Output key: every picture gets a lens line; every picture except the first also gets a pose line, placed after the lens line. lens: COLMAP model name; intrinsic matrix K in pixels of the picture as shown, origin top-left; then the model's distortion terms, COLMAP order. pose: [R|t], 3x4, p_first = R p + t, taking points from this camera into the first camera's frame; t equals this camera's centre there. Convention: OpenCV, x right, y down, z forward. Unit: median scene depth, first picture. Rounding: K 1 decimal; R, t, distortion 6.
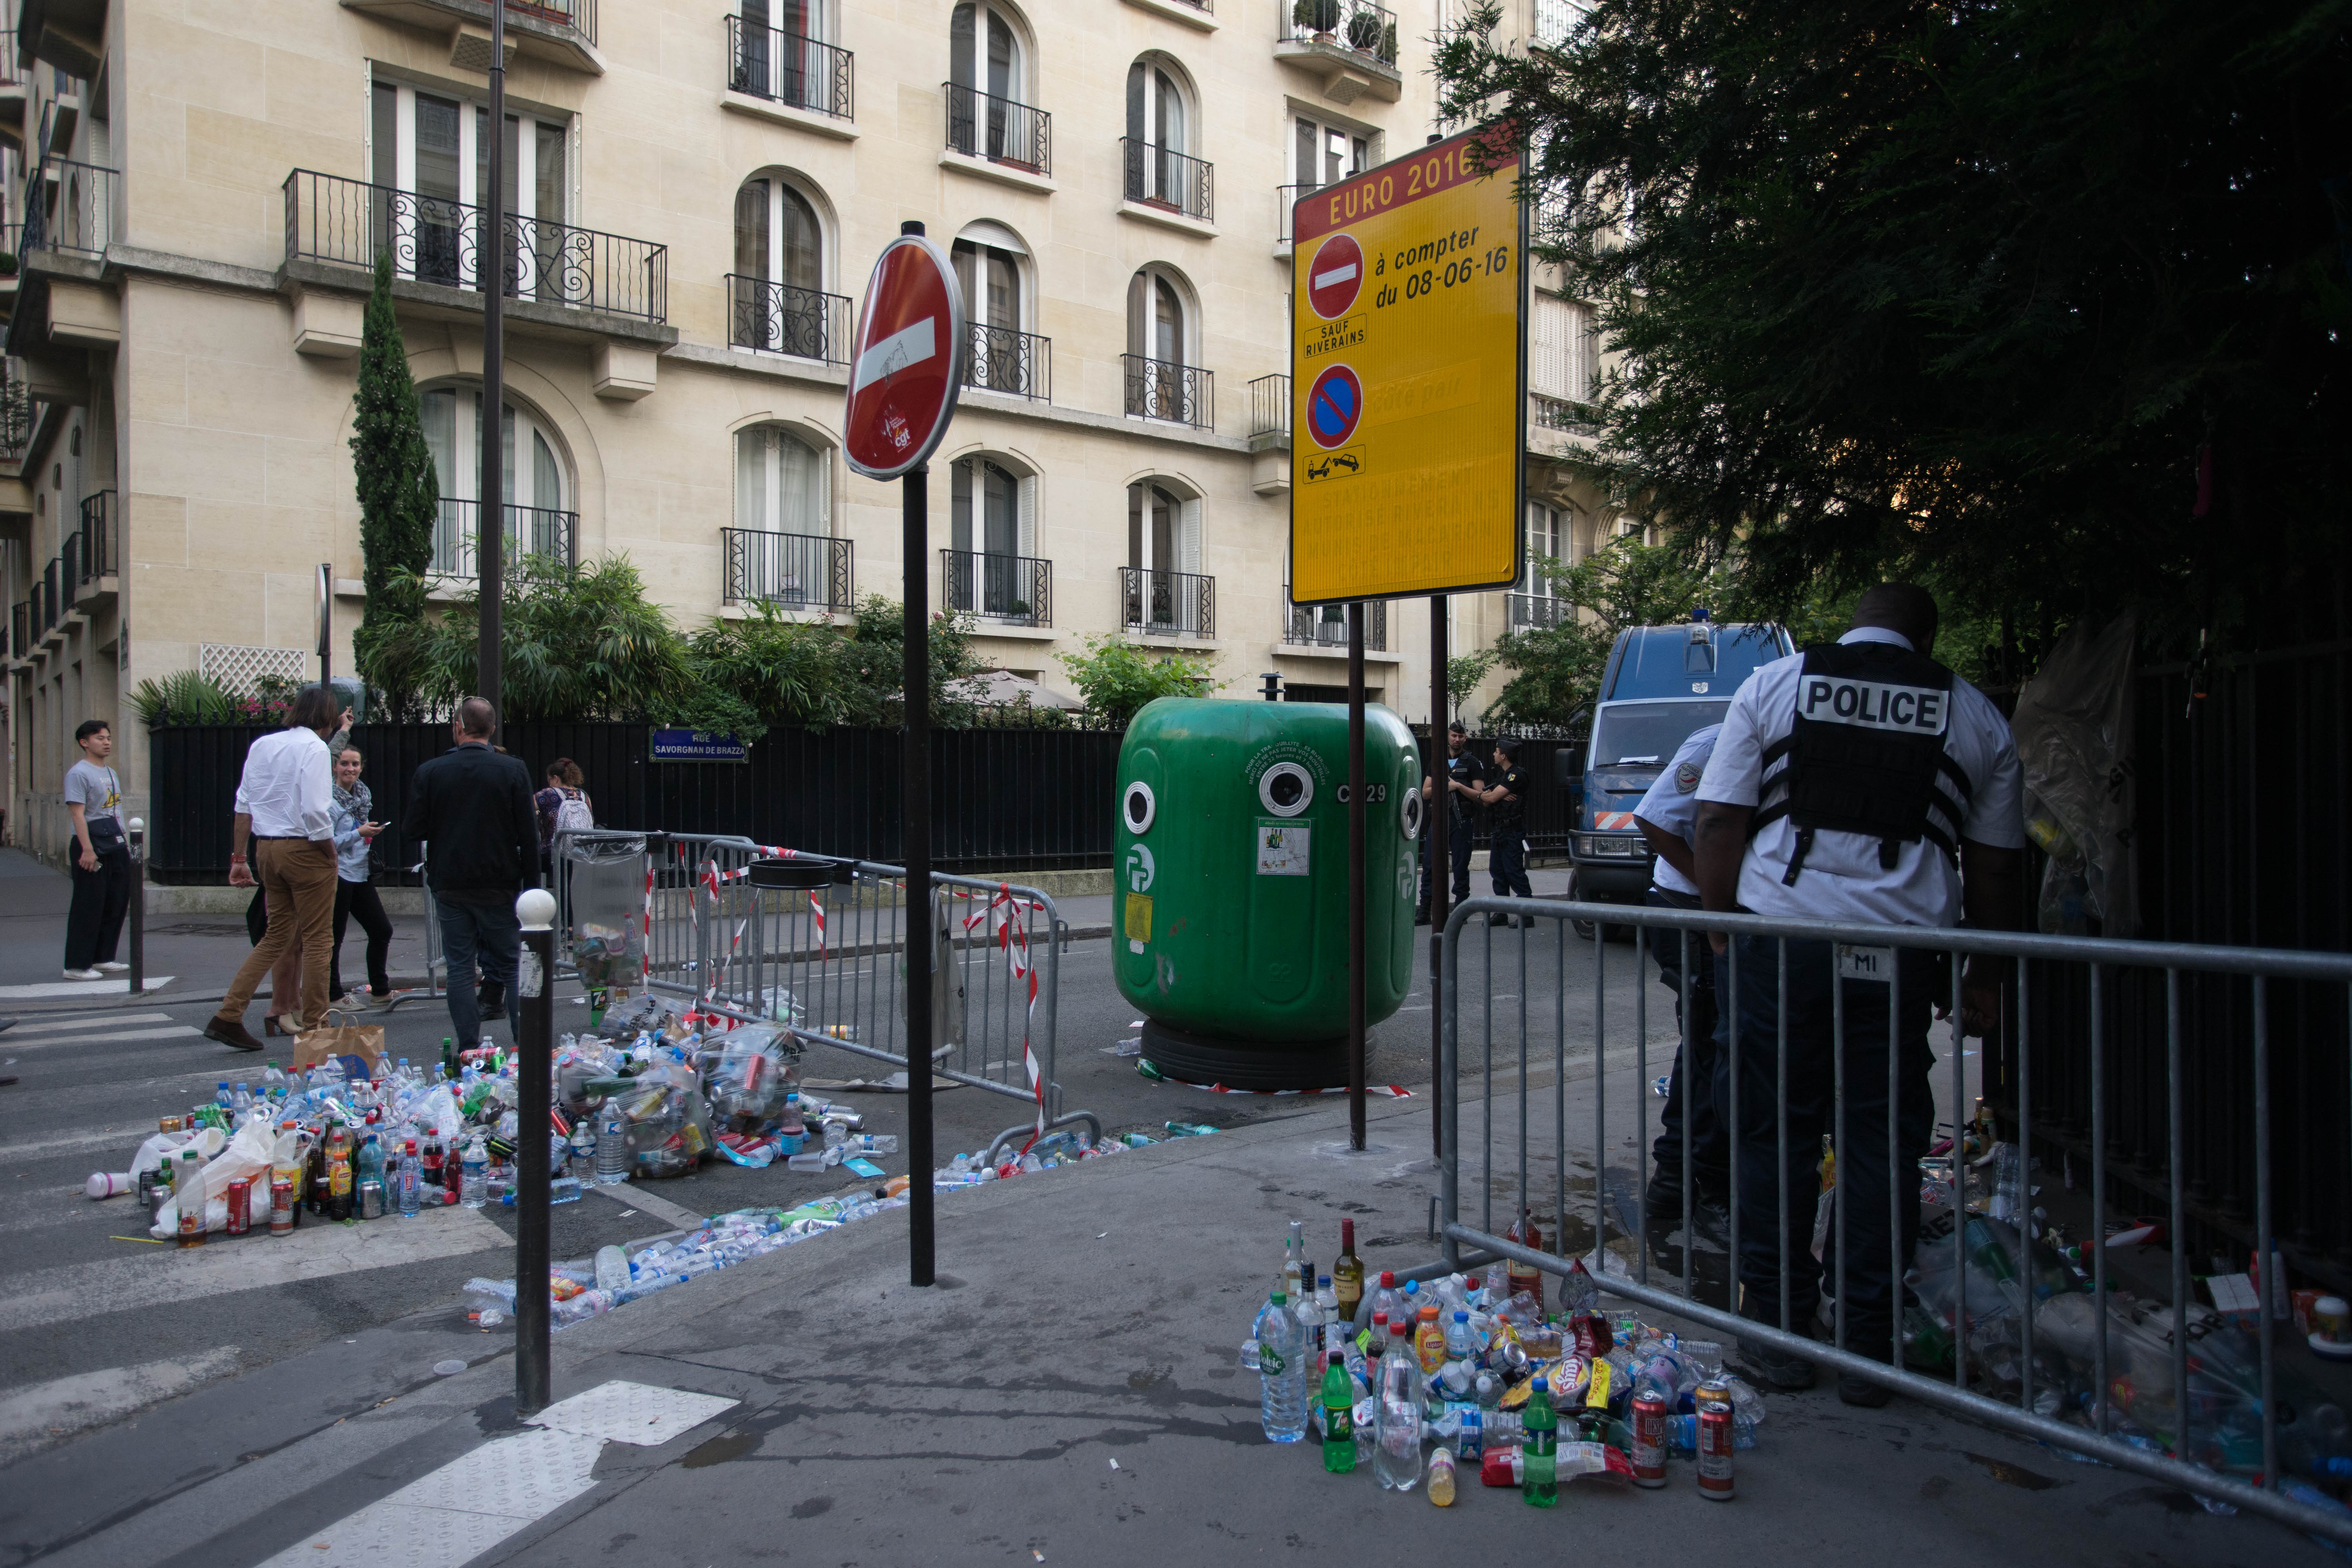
lens RADIAL K [[1633.4, 0, 1186.7], [0, 1633.4, 776.6], [0, 0, 1]] dist [-0.059192, 0.071854]
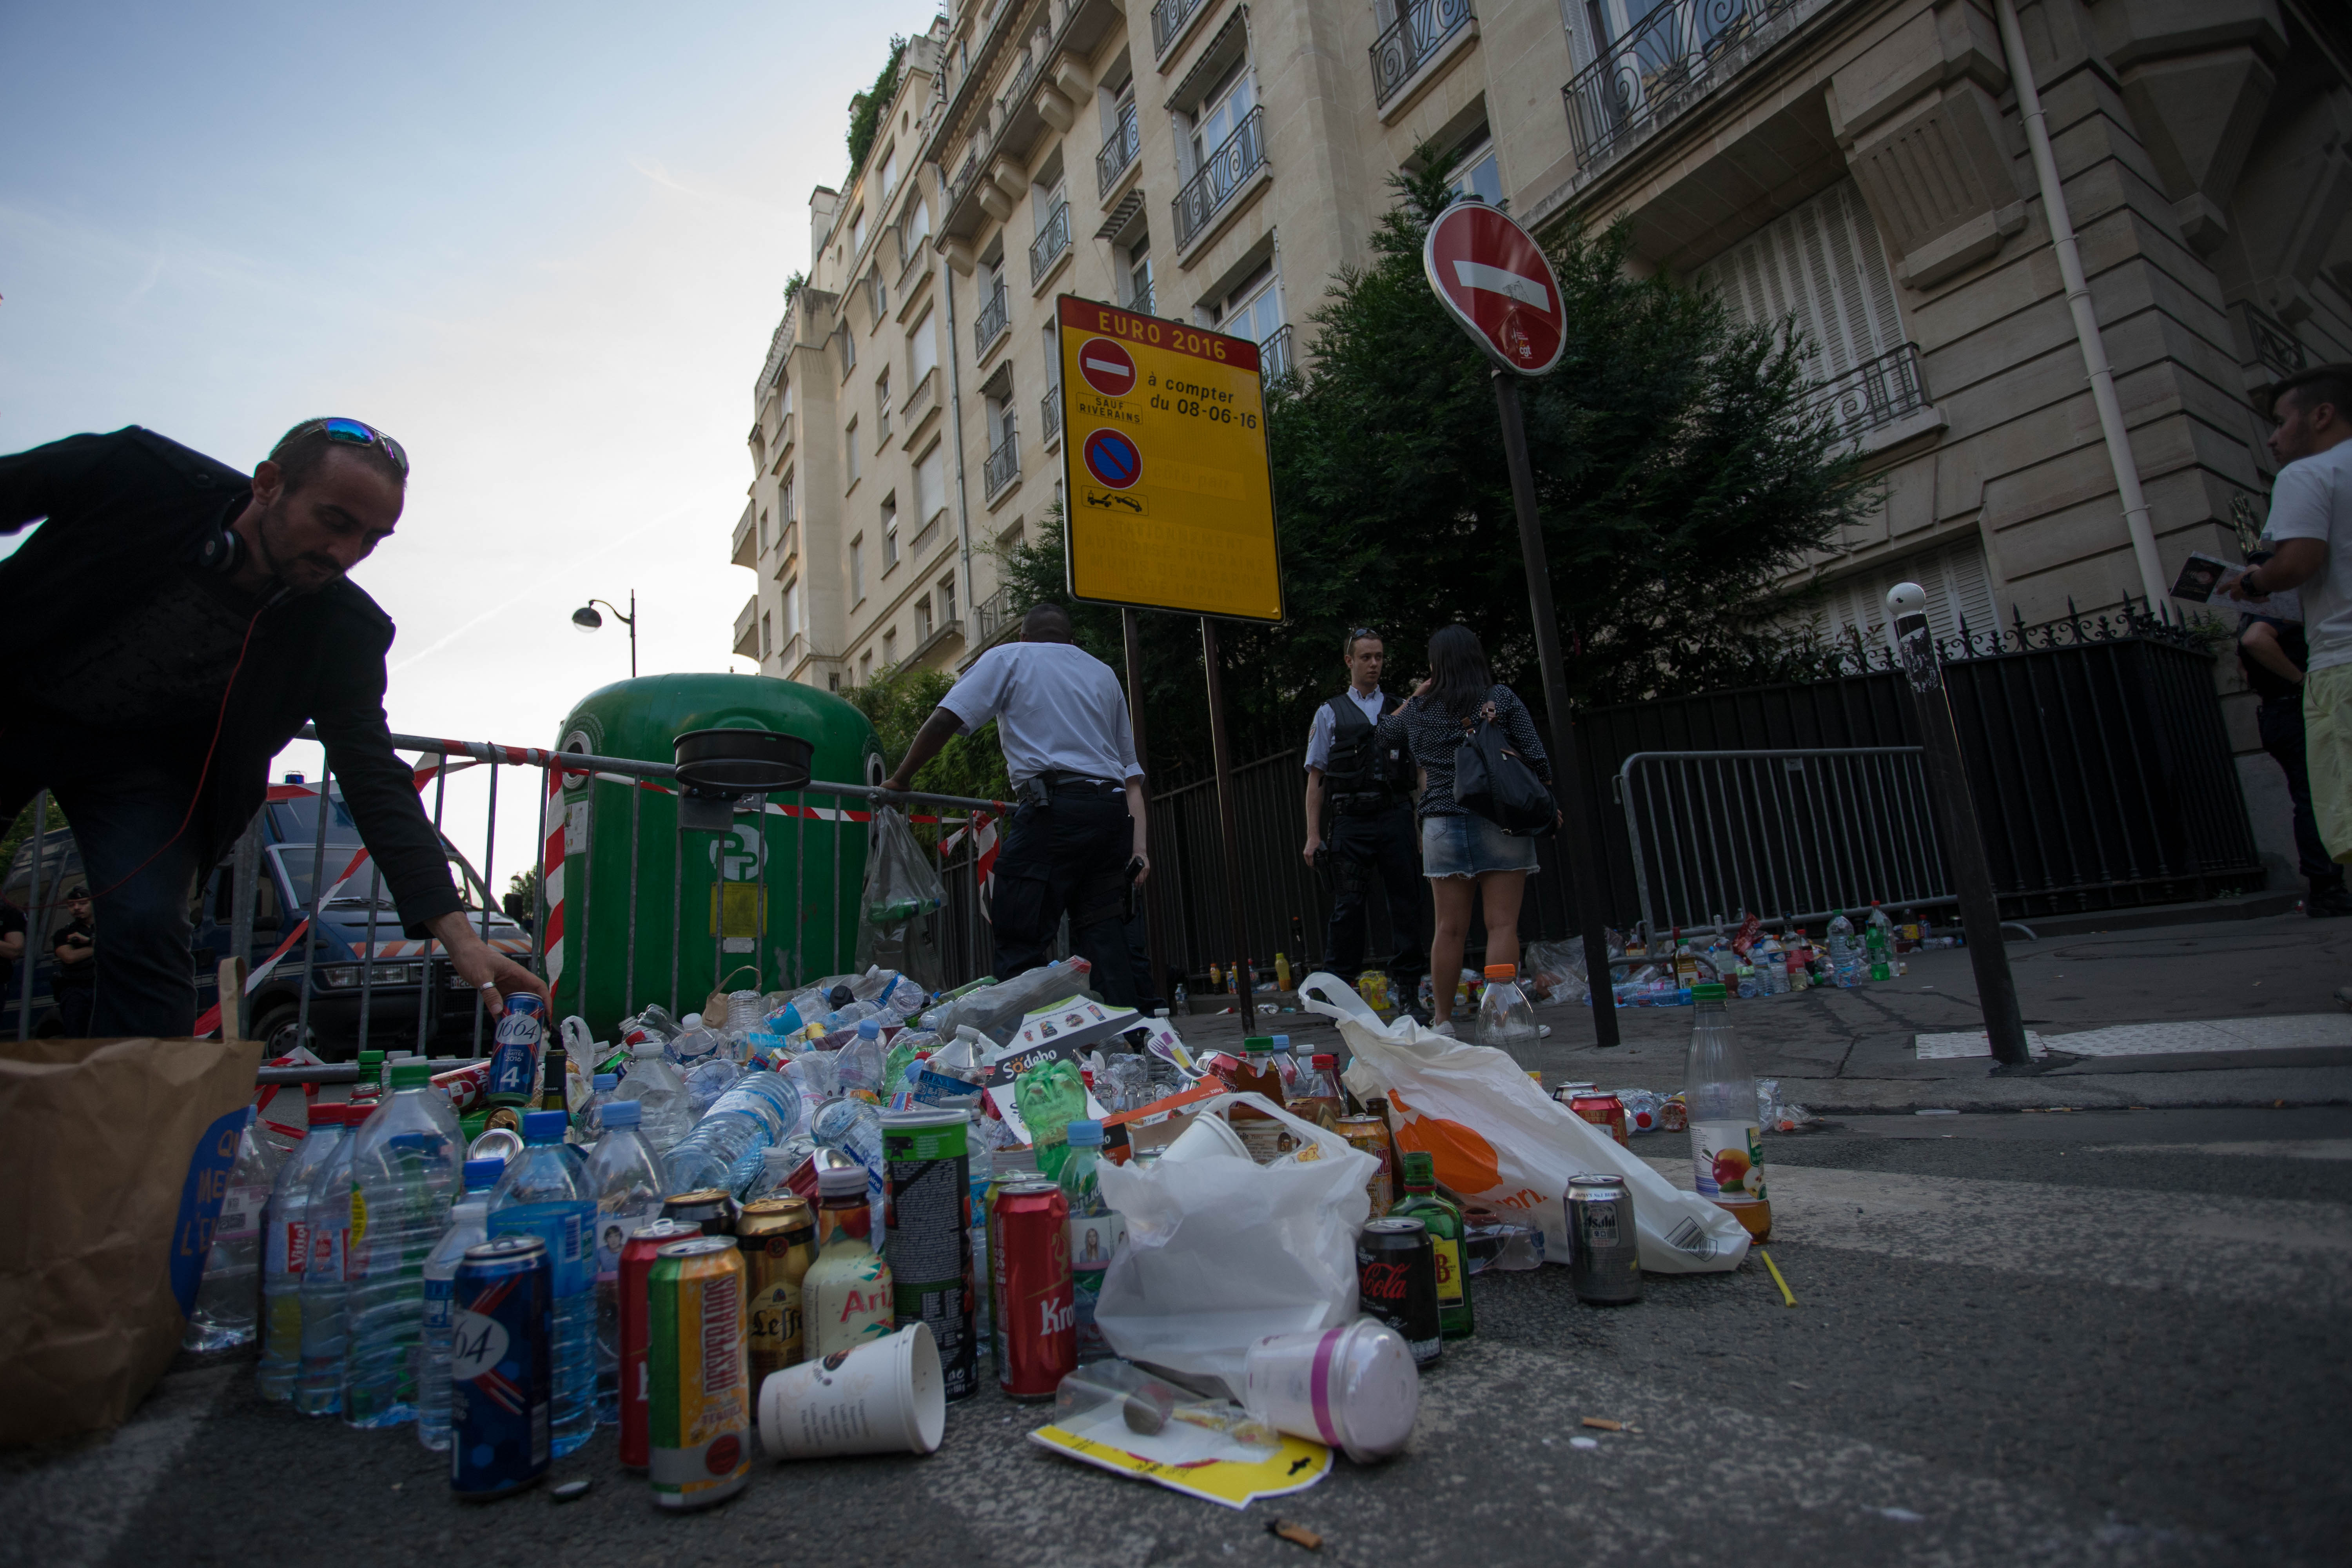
lens RADIAL K [[1138.2, 0, 1170.3], [0, 1138.2, 786.5], [0, 0, 1]] dist [-0.065796, 0.027697]
pose [[0.132178, 0.165217, 0.977360, -0.396938], [0.094604, 0.979407, -0.178357, 0.101610], [-0.986701, 0.116037, 0.113826, 0.483198]]
